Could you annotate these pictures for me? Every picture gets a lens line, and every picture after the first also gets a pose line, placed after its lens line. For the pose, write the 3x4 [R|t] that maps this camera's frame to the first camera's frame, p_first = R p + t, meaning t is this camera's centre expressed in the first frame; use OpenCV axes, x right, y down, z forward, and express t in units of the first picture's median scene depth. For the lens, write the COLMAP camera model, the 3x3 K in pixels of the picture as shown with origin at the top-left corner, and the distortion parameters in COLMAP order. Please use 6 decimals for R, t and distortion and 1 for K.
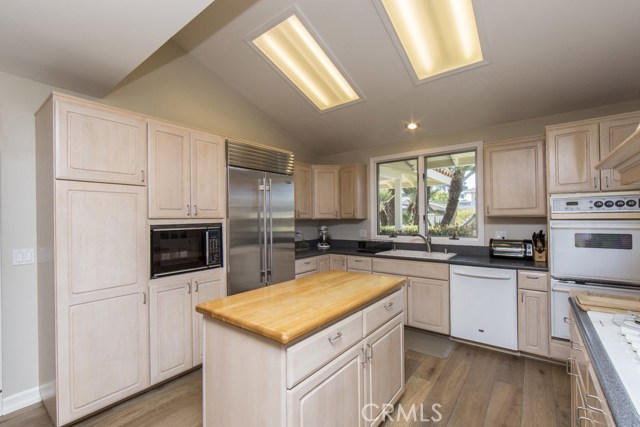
lens RADIAL K [[272.0, 0, 320.8], [0, 272.0, 213.9], [0, 0, 1]] dist [-0.002372, -0.000386]
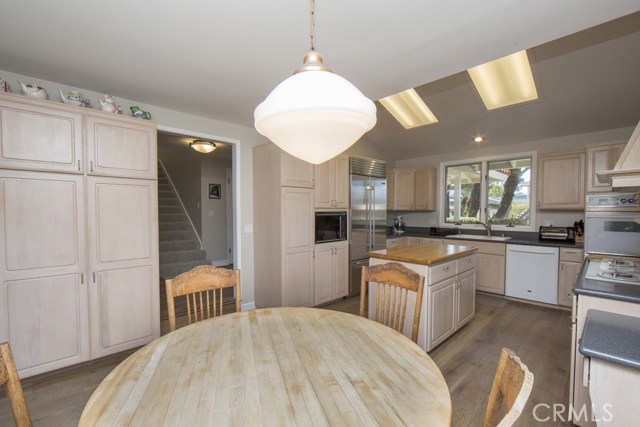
lens RADIAL K [[272.0, 0, 320.4], [0, 272.0, 217.7], [0, 0, 1]] dist [-0.002372, -0.000386]
pose [[0.989359, 0.014504, -0.144769, -0.258378], [-0.008362, 0.999042, 0.042947, 0.002882], [0.145254, -0.041280, 0.988533, -0.487041]]
